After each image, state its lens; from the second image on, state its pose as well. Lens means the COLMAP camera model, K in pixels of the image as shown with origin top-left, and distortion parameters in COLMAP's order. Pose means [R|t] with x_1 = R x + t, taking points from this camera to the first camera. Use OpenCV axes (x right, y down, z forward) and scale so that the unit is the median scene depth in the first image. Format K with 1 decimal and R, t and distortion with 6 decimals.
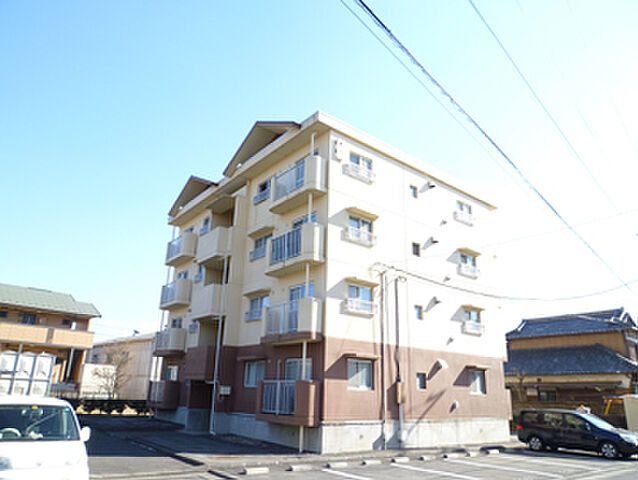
lens RADIAL K [[450.5, 0, 319.0], [0, 450.5, 240.0], [0, 0, 1]] dist [-0.144442, -0.000277]
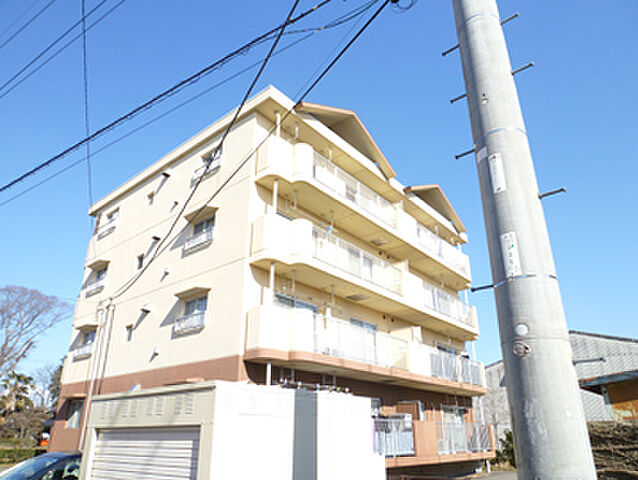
lens RADIAL K [[452.7, 0, 319.0], [0, 452.7, 240.0], [0, 0, 1]] dist [-0.038338, -0.000116]
pose [[0.200849, -0.420594, -0.884738, 1.204857], [0.347254, 0.875063, -0.337163, 0.447475], [0.916010, -0.239510, 0.321808, 1.148542]]
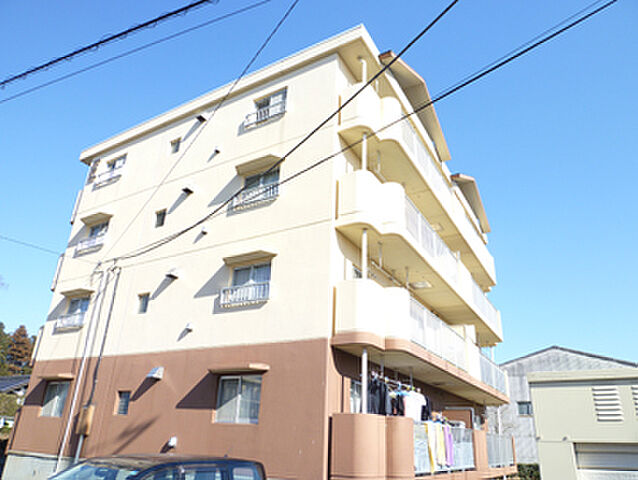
lens RADIAL K [[452.7, 0, 319.0], [0, 452.7, 240.0], [0, 0, 1]] dist [-0.038338, -0.000116]
pose [[0.359022, -0.391672, -0.847170, 1.005549], [0.291238, 0.909377, -0.297008, 0.379296], [0.886726, -0.140096, 0.440556, 0.987160]]
